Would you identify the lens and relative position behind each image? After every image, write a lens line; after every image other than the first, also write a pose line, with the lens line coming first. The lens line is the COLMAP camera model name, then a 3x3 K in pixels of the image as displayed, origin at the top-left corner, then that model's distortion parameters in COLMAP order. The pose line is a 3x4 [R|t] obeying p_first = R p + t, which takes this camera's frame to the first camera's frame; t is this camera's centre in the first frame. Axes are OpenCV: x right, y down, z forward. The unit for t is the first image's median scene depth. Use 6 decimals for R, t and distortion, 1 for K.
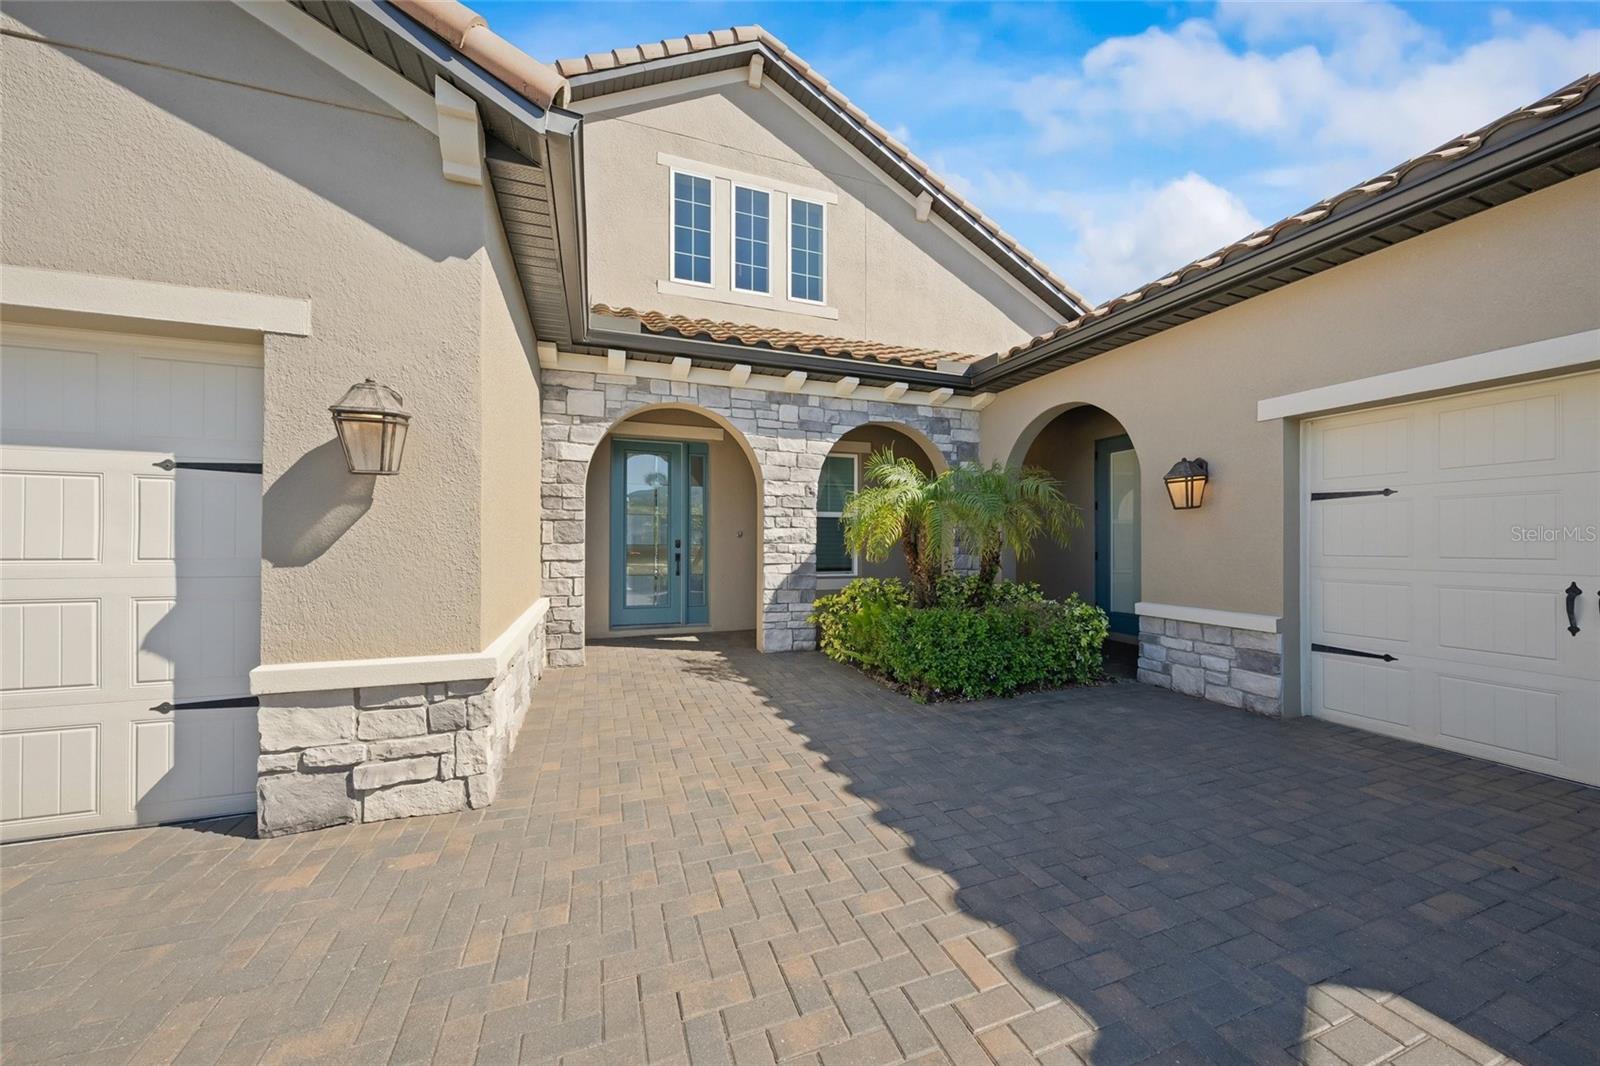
lens RADIAL K [[542.1, 0, 799.1], [0, 542.1, 530.2], [0, 0, 1]] dist [-0.000422, -0.000011]
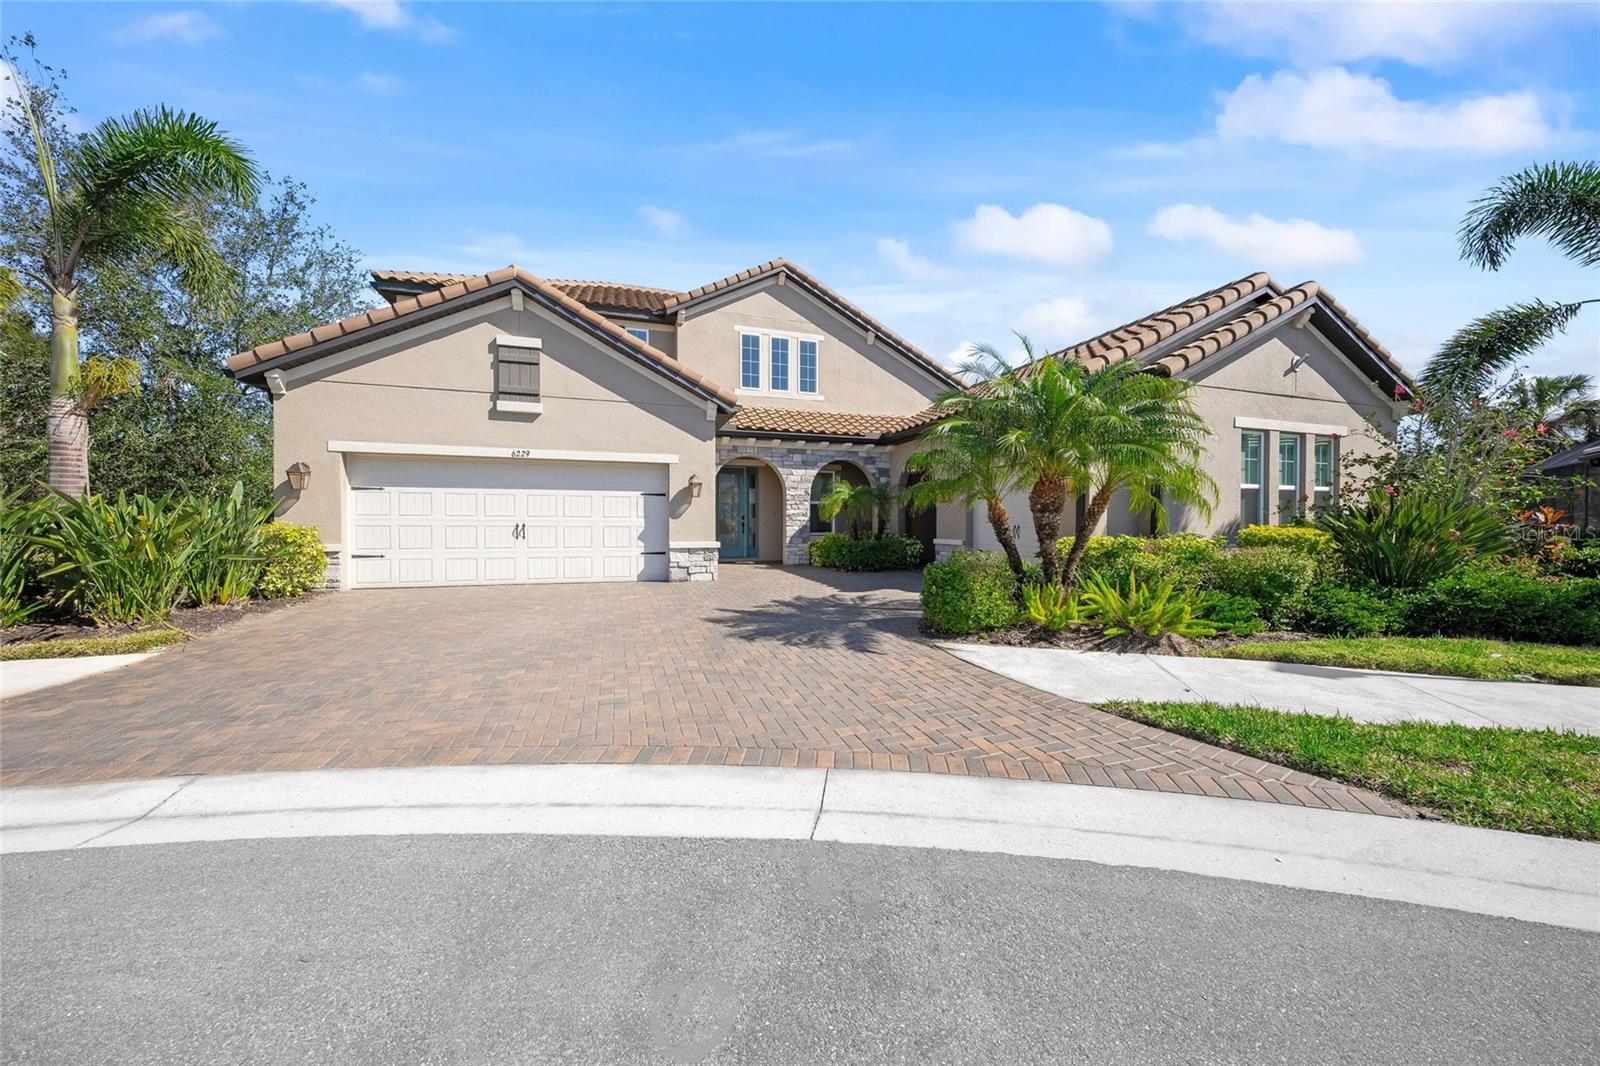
lens RADIAL K [[556.9, 0, 807.5], [0, 556.9, 519.8], [0, 0, 1]] dist [0.000452, 0.000061]
pose [[0.999790, -0.000637, -0.020496, 0.067572], [0.000943, 0.999888, 0.014951, 0.004134], [0.020484, -0.014967, 0.999678, -1.268276]]
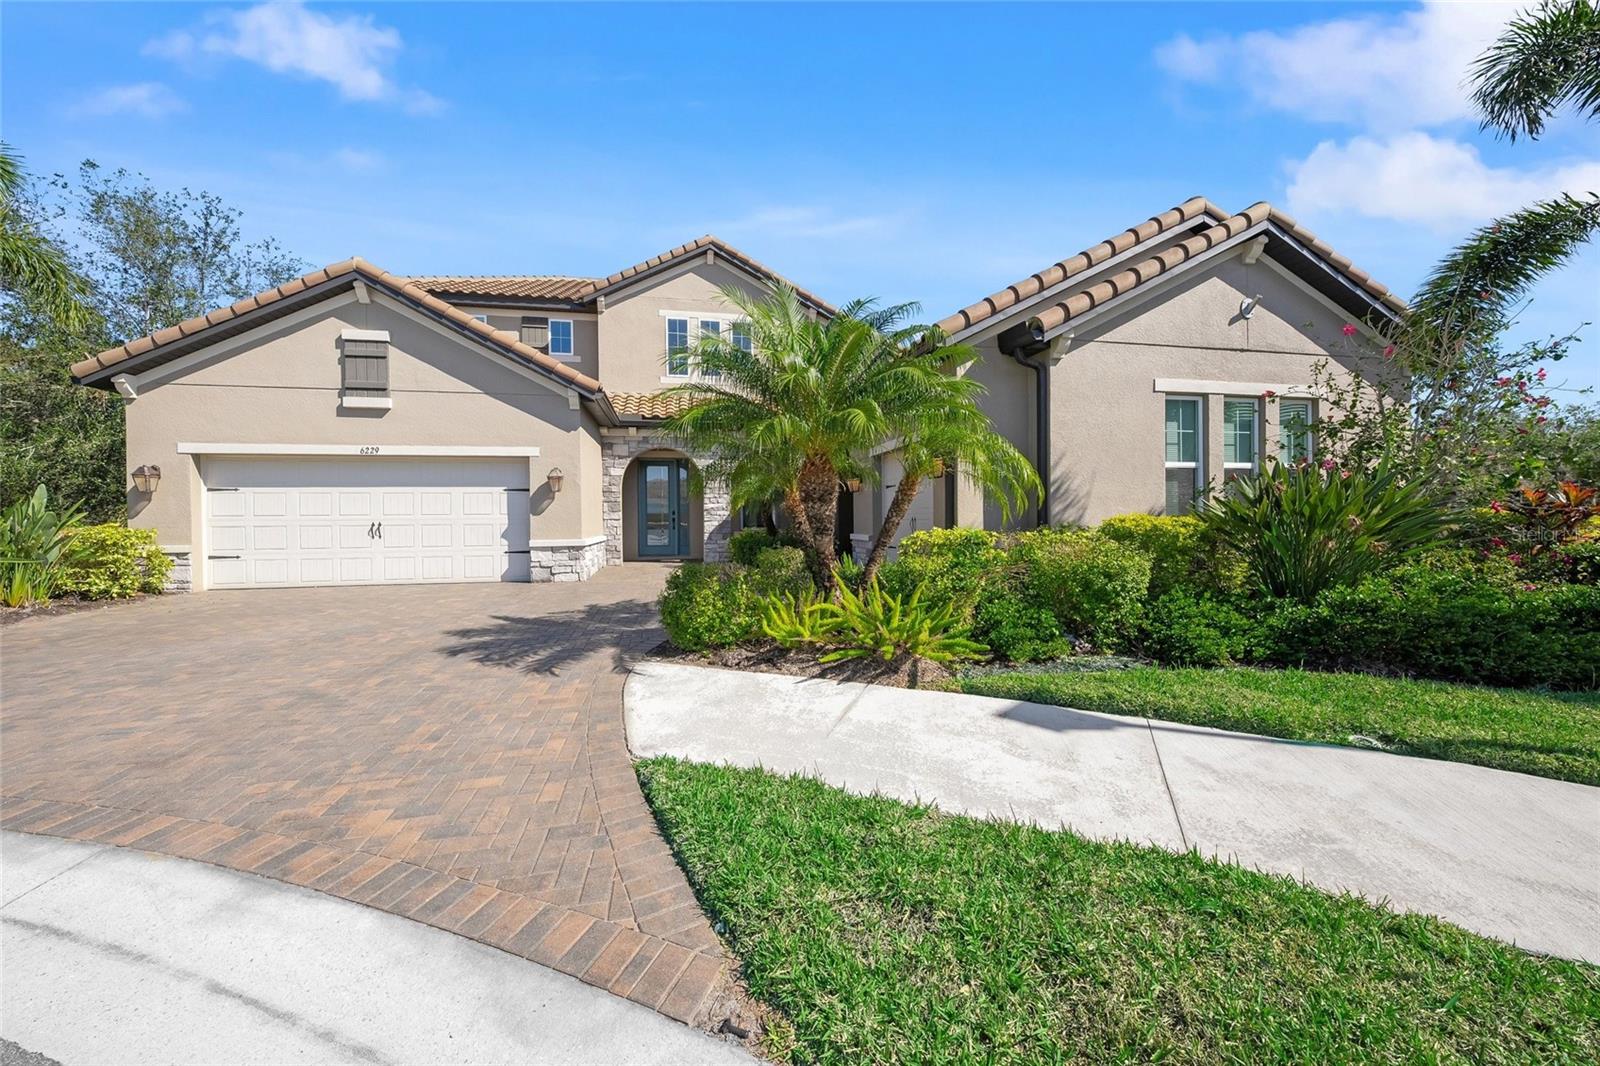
lens RADIAL K [[566.8, 0, 795.9], [0, 566.8, 511.8], [0, 0, 1]] dist [-0.001103, -0.000216]
pose [[0.988094, -0.015257, -0.153093, 0.599350], [0.016887, 0.999814, 0.009353, 0.012933], [0.152922, -0.011827, 0.988167, -1.071911]]
